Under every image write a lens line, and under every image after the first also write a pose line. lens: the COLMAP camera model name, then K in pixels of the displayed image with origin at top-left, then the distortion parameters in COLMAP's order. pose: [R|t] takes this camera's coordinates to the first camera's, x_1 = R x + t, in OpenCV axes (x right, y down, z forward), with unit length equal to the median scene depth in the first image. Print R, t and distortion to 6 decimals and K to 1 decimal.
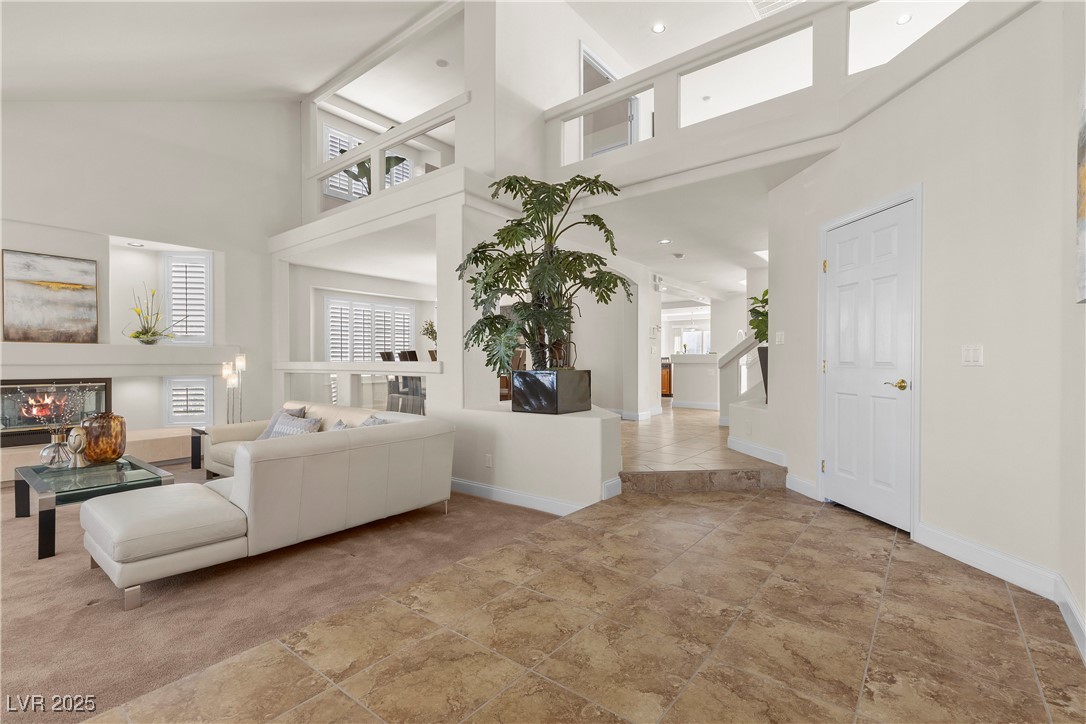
lens RADIAL K [[488.7, 0, 546.9], [0, 488.7, 365.8], [0, 0, 1]] dist [0.003235, 0.001429]
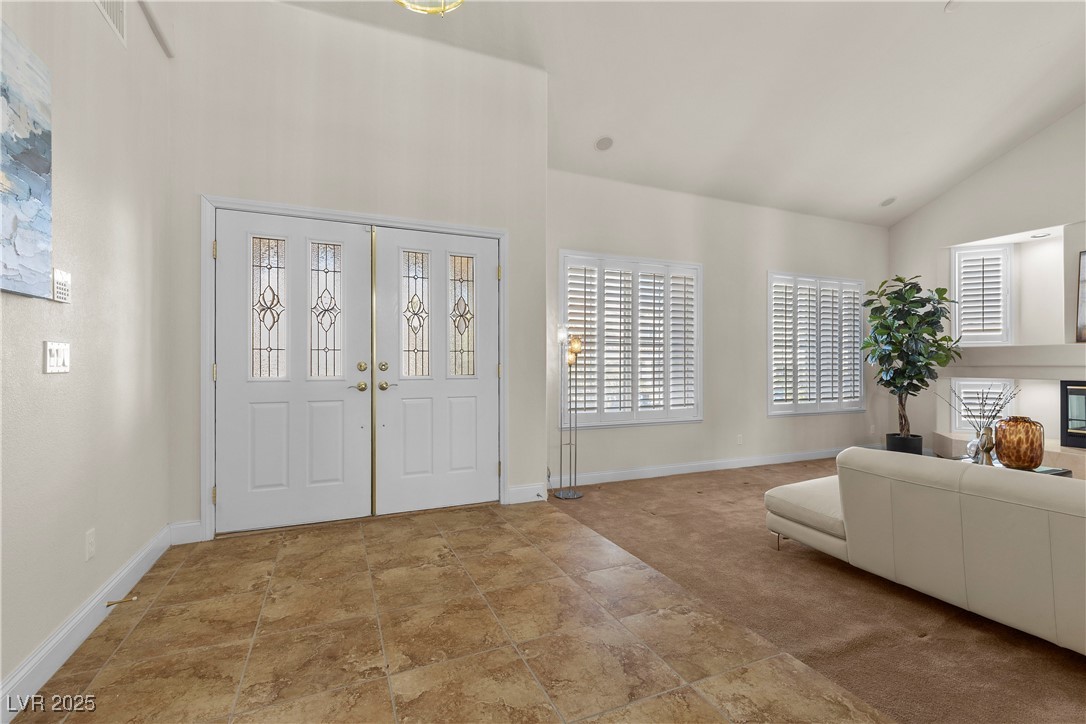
lens RADIAL K [[488.7, 0, 552.0], [0, 488.7, 362.6], [0, 0, 1]] dist [0.003235, 0.001429]
pose [[-0.463112, -0.001555, -0.886298, 0.265246], [-0.003325, 0.999994, -0.000017, -0.004371], [0.886293, 0.002939, -0.463115, 0.464637]]
